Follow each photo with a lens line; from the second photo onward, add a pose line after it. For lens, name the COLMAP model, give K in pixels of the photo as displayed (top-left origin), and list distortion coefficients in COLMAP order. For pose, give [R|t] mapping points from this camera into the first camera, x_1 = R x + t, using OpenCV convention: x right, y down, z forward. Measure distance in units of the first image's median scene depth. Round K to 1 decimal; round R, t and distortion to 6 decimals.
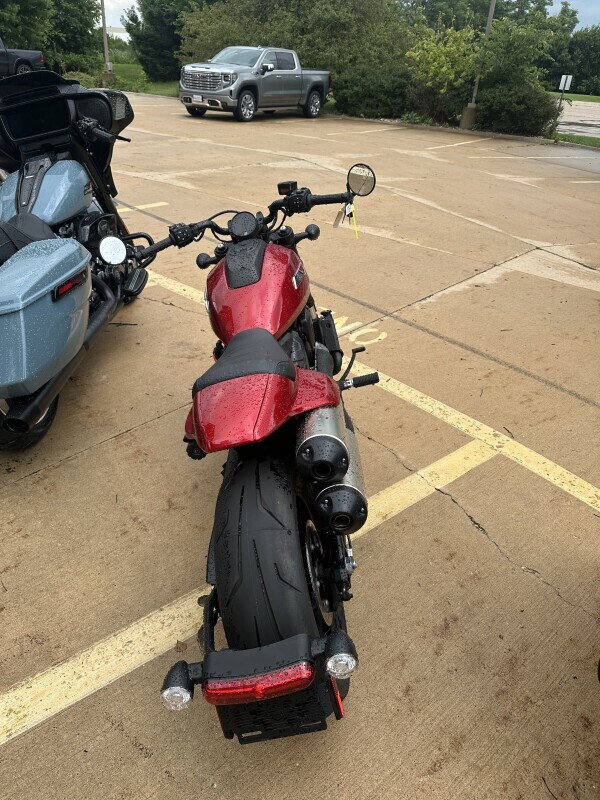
lens RADIAL K [[558.1, 0, 300.0], [0, 558.1, 400.0], [0, 0, 1]] dist [0.028404, -0.031782]
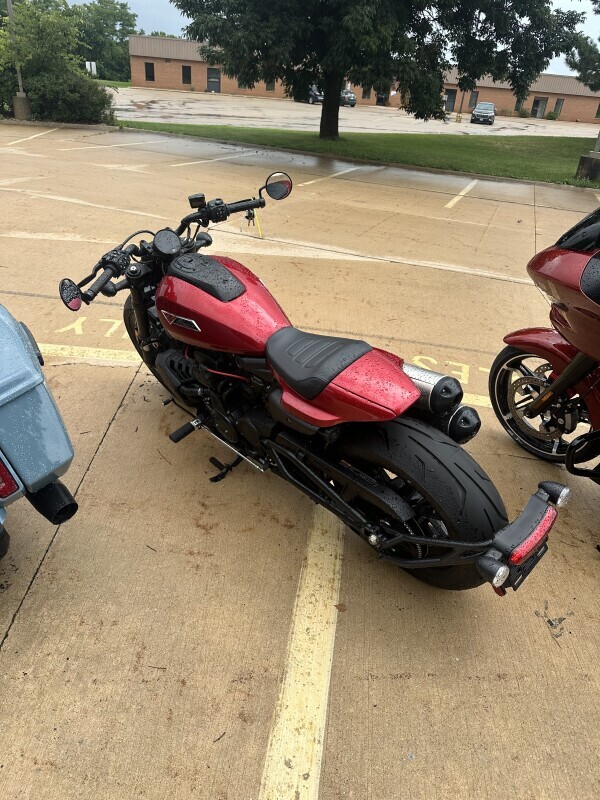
lens RADIAL K [[558.1, 0, 300.0], [0, 558.1, 400.0], [0, 0, 1]] dist [0.028404, -0.031782]
pose [[0.744648, -0.334897, 0.577358, -0.598512], [0.322658, 0.937842, 0.127847, -0.097336], [-0.584286, 0.091088, 0.806419, 0.070261]]
